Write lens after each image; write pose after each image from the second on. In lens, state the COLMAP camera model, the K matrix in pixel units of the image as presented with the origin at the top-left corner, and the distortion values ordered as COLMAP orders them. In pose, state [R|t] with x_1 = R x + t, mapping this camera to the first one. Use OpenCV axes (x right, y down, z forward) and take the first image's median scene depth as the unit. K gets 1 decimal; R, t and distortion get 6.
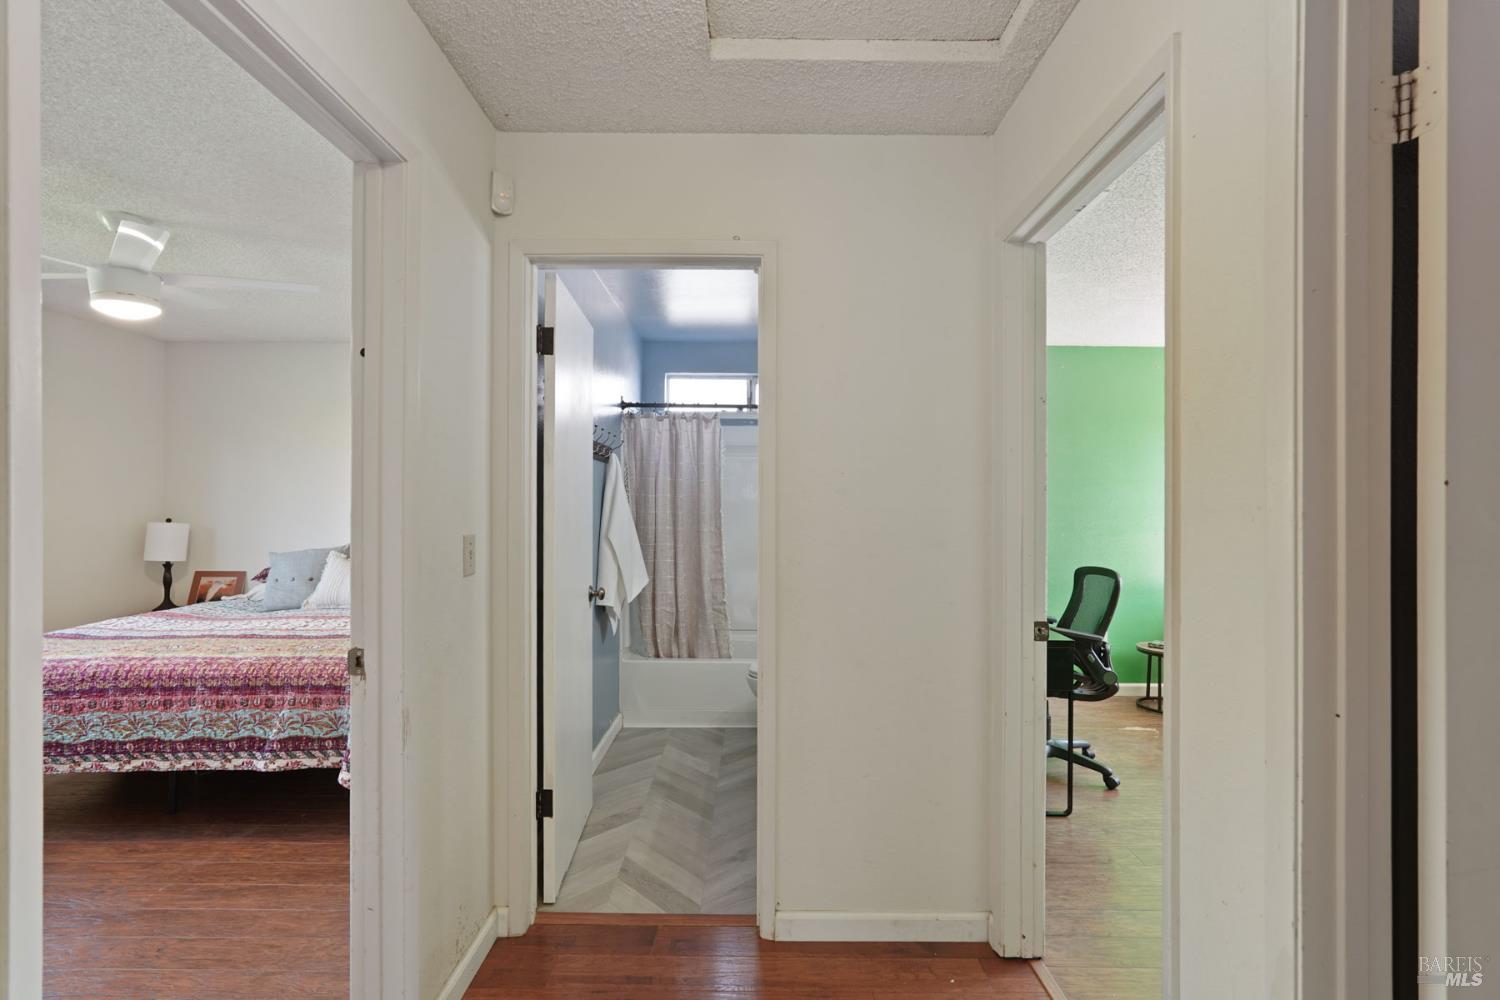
lens RADIAL K [[660.6, 0, 750.0], [0, 660.6, 500.0], [0, 0, 1]] dist [-0.016201, 0.006965]
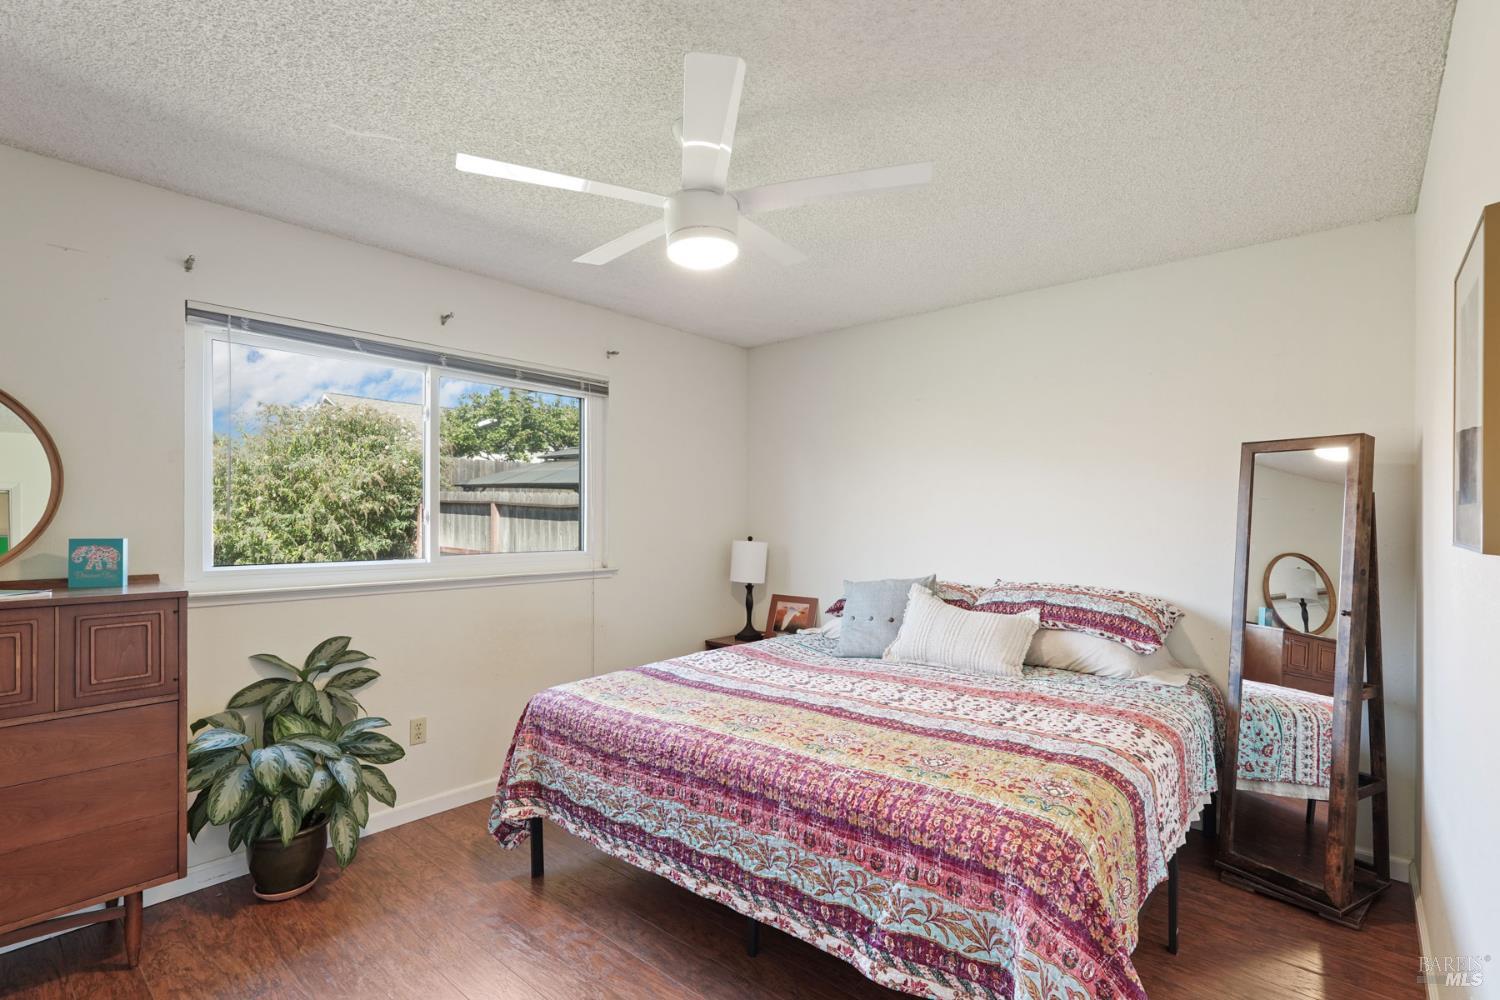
lens RADIAL K [[690.2, 0, 765.6], [0, 690.2, 541.1], [0, 0, 1]] dist [0.001178, 0.000006]
pose [[0.760251, 0.019282, -0.649343, -0.417781], [0.003451, 0.999425, 0.033718, 0.004048], [0.649620, -0.027876, 0.759748, 0.480233]]
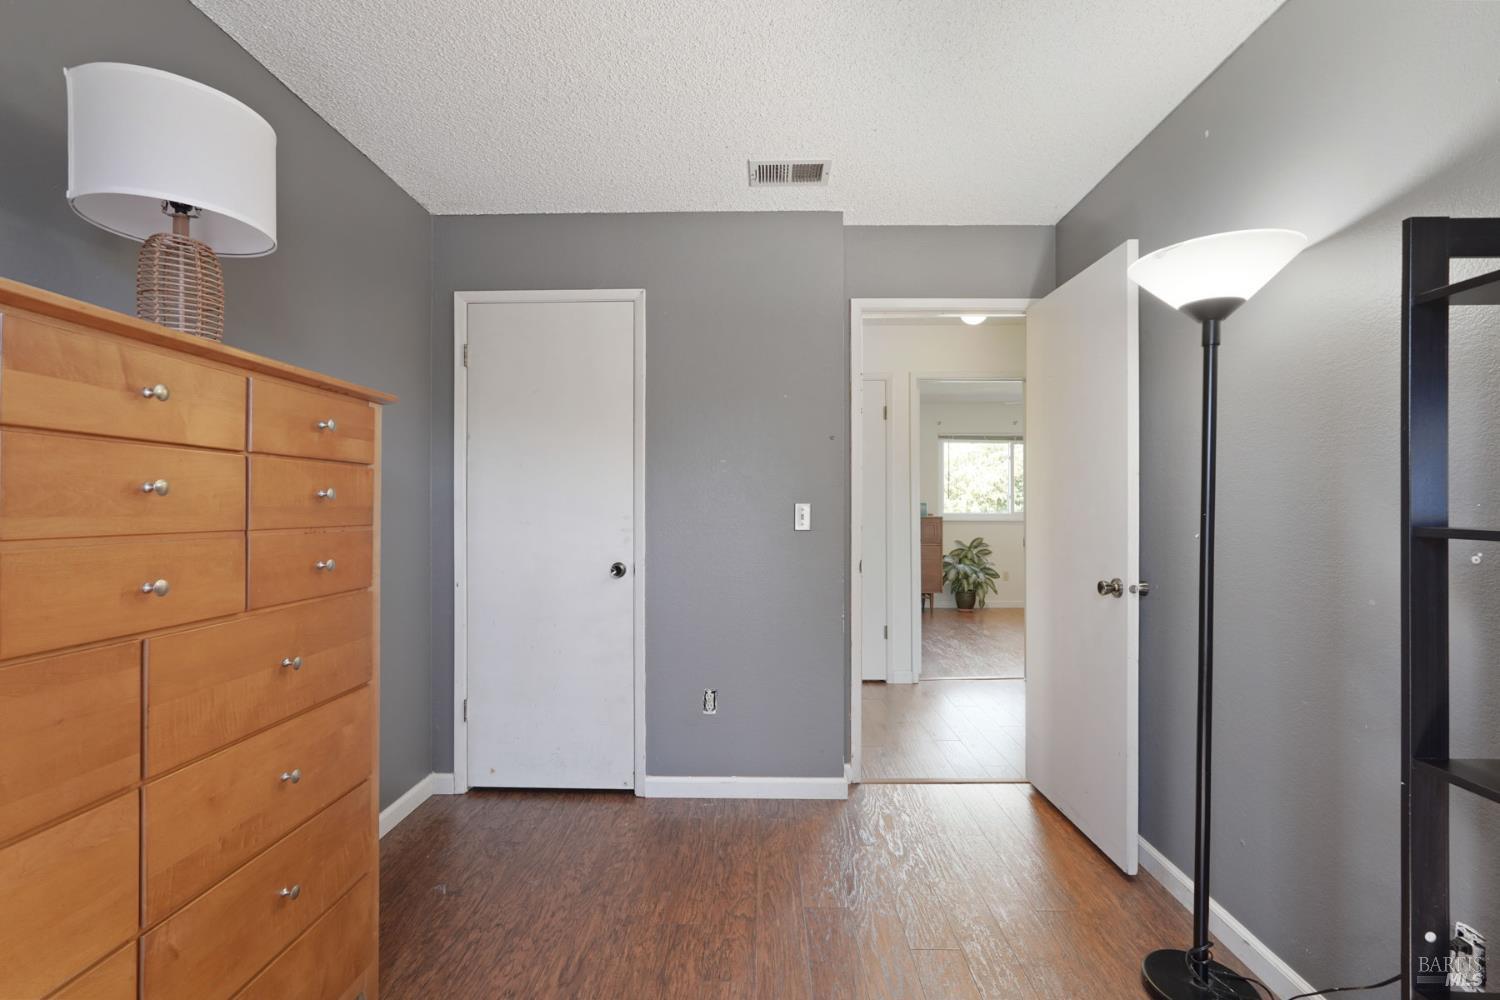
lens RADIAL K [[660.6, 0, 750.0], [0, 660.6, 500.0], [0, 0, 1]] dist [-0.016201, 0.006965]
pose [[-0.026352, -0.019639, -0.999460, 1.436908], [0.015647, 0.999676, -0.020056, 0.056427], [0.999530, -0.016167, -0.026036, -0.110274]]
